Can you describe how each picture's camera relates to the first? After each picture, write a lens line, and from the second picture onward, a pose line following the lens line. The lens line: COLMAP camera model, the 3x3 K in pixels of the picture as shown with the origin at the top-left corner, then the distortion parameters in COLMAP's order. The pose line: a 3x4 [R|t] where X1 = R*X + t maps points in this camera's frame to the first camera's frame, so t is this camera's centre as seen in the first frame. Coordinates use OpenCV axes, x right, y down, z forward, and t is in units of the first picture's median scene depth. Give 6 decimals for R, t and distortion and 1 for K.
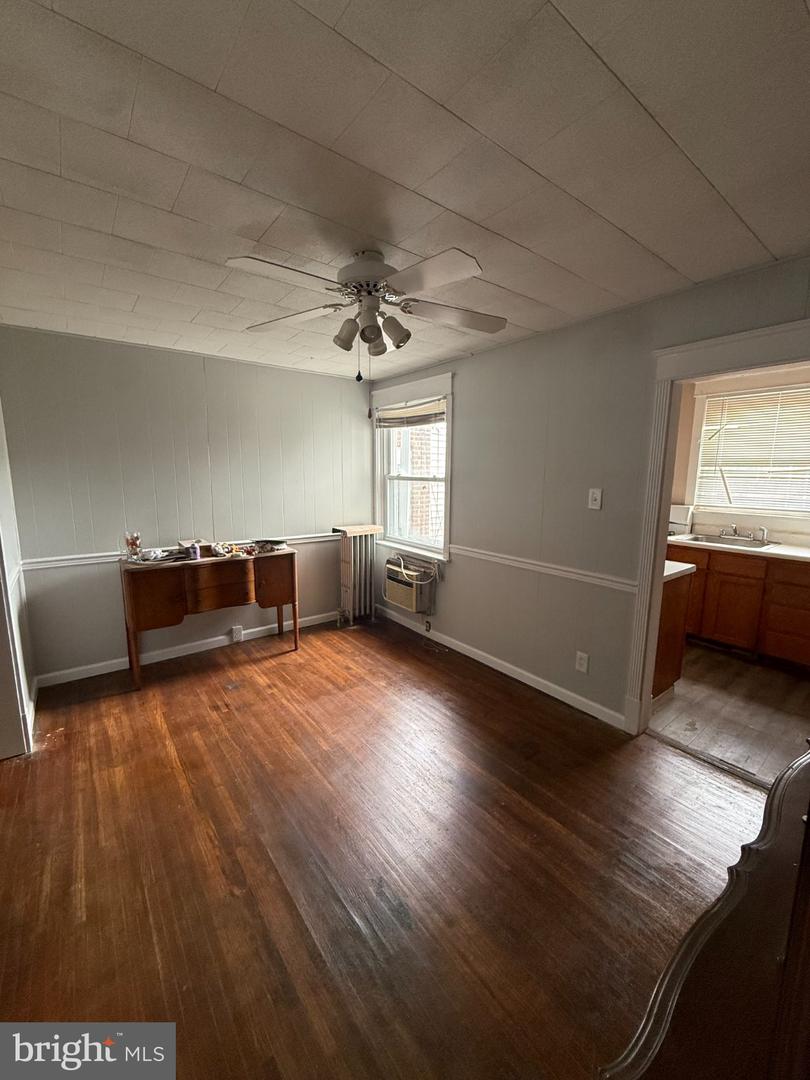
lens RADIAL K [[431.1, 0, 406.5], [0, 431.1, 538.7], [0, 0, 1]] dist [0.003388, 0.000020]
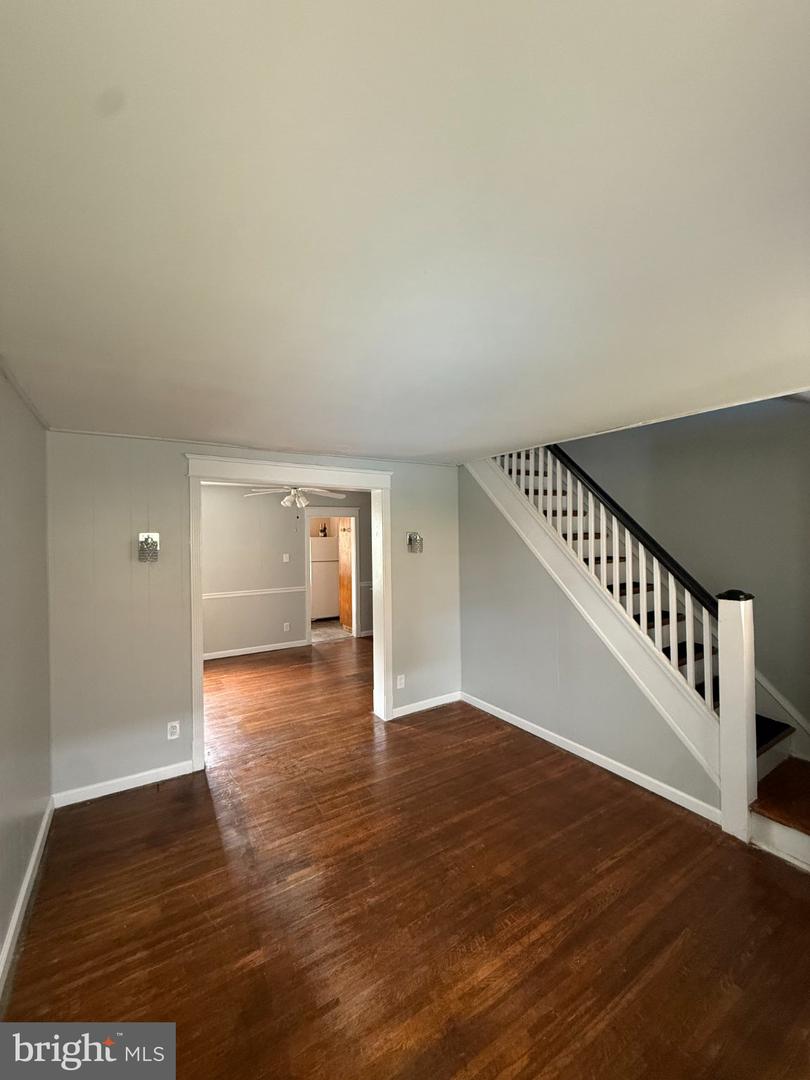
lens RADIAL K [[431.1, 0, 407.3], [0, 431.1, 538.1], [0, 0, 1]] dist [0.003388, 0.000020]
pose [[0.094451, -0.013084, 0.995444, -2.354233], [0.159300, 0.987228, -0.002139, -0.107579], [-0.982702, 0.158776, 0.095329, 0.077125]]
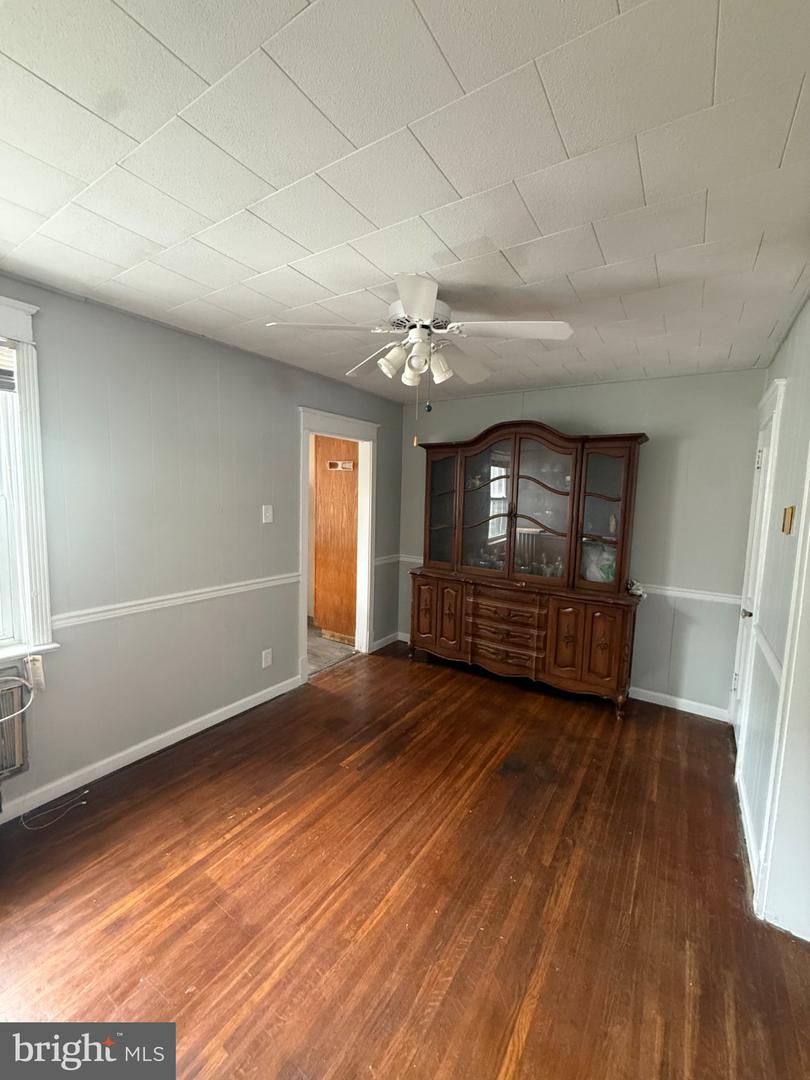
lens RADIAL K [[431.1, 0, 403.8], [0, 431.1, 536.7], [0, 0, 1]] dist [0.003388, 0.000020]
pose [[-0.319174, -0.111108, 0.941161, -0.934976], [0.114917, 0.981238, 0.154811, -0.203579], [-0.940703, 0.157566, -0.300417, 1.205023]]
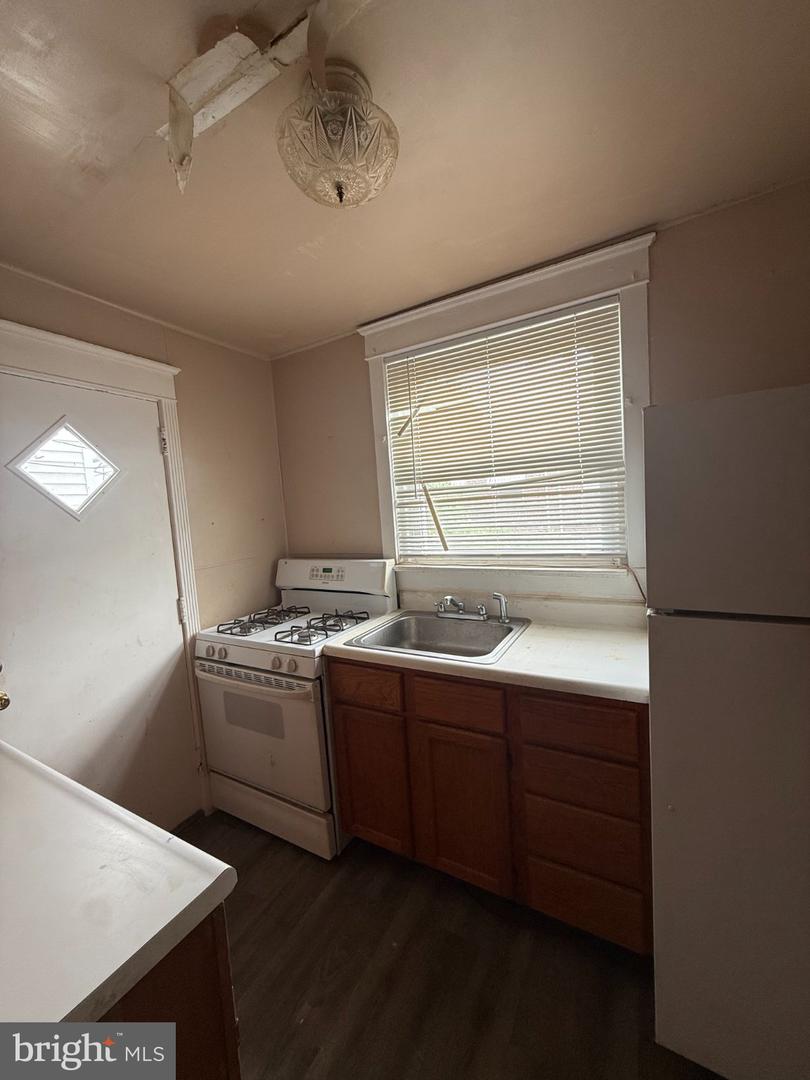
lens RADIAL K [[431.1, 0, 401.6], [0, 431.1, 540.6], [0, 0, 1]] dist [0.003388, 0.000020]
pose [[0.923020, -0.102935, 0.370728, 0.475379], [0.134898, 0.988963, -0.061270, -0.063877], [-0.360329, 0.106564, 0.926718, 0.496670]]
